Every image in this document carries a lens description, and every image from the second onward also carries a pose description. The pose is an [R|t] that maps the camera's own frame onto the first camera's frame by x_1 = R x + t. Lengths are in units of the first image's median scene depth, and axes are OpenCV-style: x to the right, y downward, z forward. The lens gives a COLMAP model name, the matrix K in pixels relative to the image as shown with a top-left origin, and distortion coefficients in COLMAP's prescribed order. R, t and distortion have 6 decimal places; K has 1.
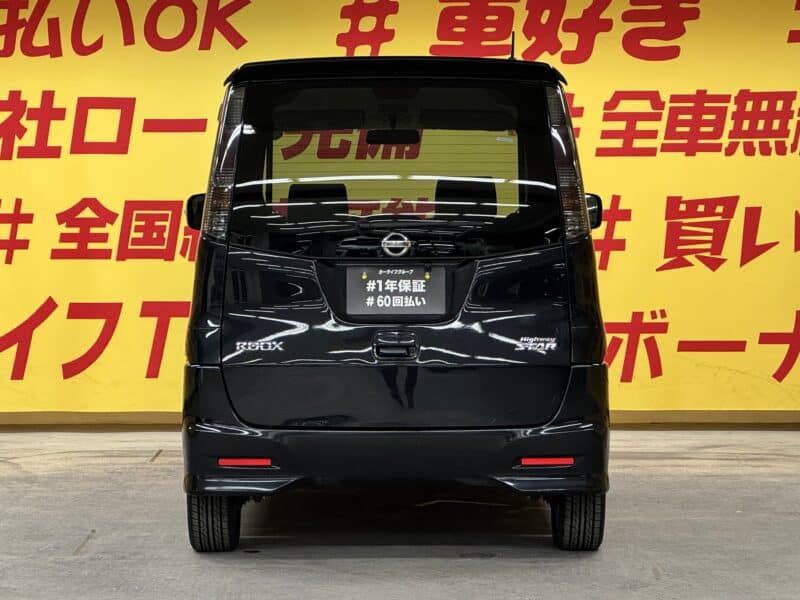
lens RADIAL K [[2289.9, 0, 459.5], [0, 2289.9, 299.7], [0, 0, 1]] dist [0.043692, -1.030776]
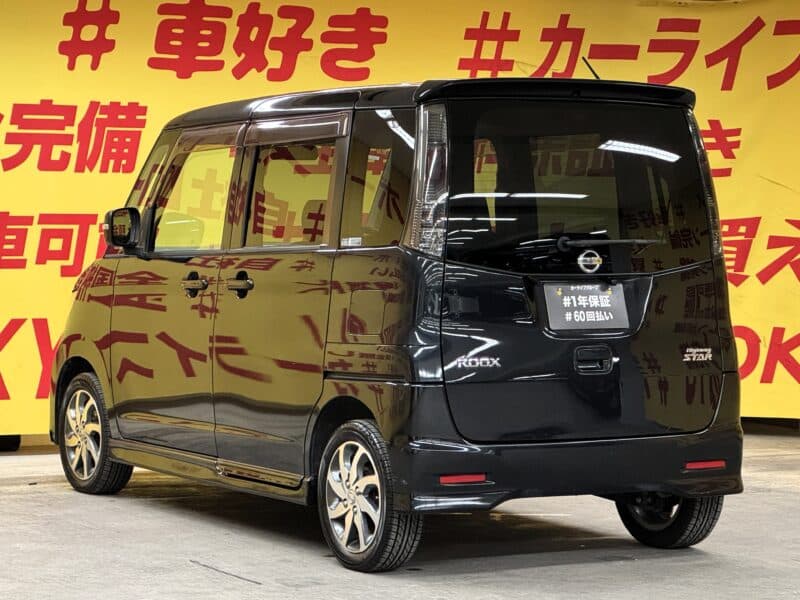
lens RADIAL K [[2330.7, 0, 419.4], [0, 2330.7, 299.1], [0, 0, 1]] dist [-0.619741, 11.306614]
pose [[0.876308, -0.006058, 0.481714, -0.580546], [0.009449, 0.999945, -0.004614, -0.002846], [-0.481659, 0.008595, 0.876316, 0.115451]]
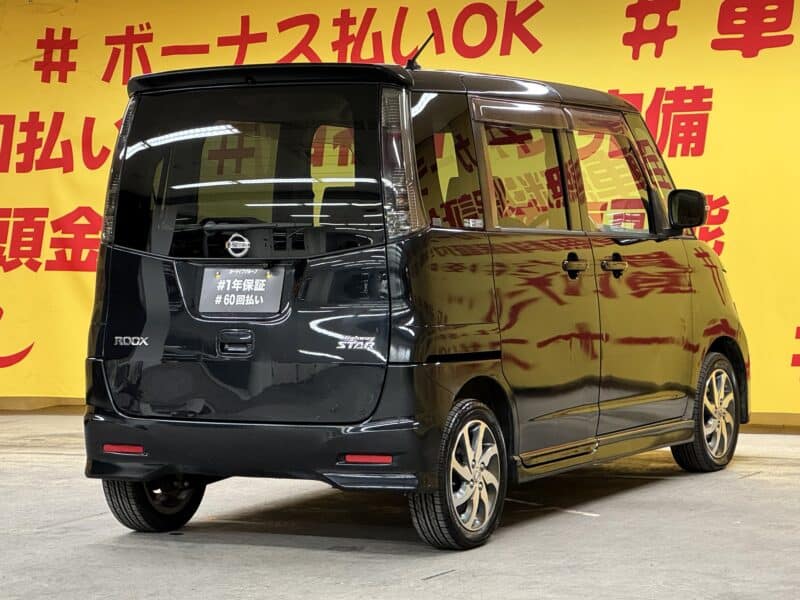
lens RADIAL K [[2330.7, 0, 419.4], [0, 2330.7, 299.1], [0, 0, 1]] dist [-0.619741, 11.306614]
pose [[0.870205, 0.003150, -0.492679, 0.546343], [-0.003290, 0.999994, 0.000583, -0.000489], [0.492678, 0.001114, 0.870211, 0.117614]]
